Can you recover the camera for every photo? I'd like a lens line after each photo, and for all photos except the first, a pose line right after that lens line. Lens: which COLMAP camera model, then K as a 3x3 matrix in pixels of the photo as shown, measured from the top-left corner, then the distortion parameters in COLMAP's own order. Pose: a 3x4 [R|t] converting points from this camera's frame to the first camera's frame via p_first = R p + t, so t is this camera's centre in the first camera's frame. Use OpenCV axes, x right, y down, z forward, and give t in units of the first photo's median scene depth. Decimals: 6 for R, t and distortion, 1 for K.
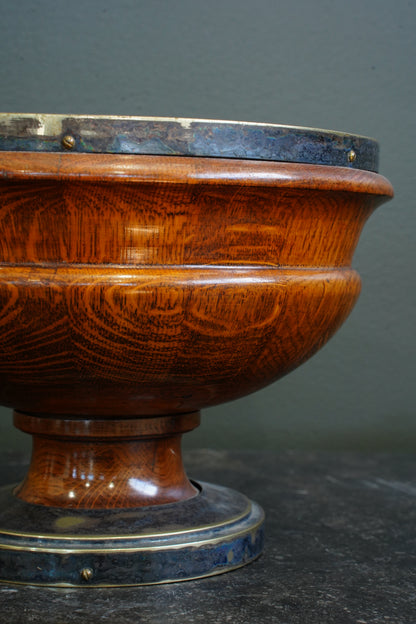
lens RADIAL K [[1012.4, 0, 211.3], [0, 1012.4, 314.4], [0, 0, 1]] dist [0.312596, -0.017448]
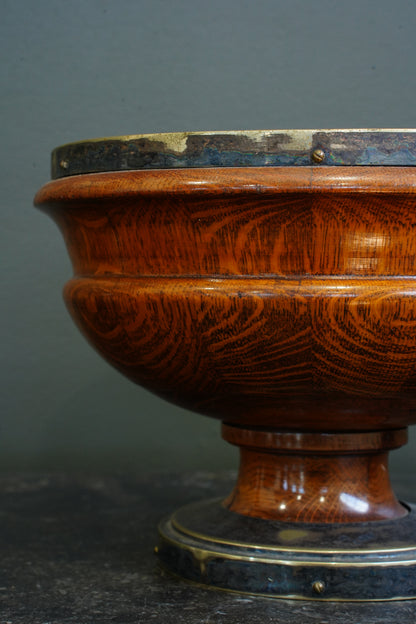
lens RADIAL K [[1012.4, 0, 211.3], [0, 1012.4, 314.4], [0, 0, 1]] dist [0.312596, -0.017448]
pose [[0.998989, -0.002970, -0.044860, -0.192544], [0.001469, 0.999439, -0.033468, 0.022573], [0.044934, 0.033368, 0.998433, -0.014056]]
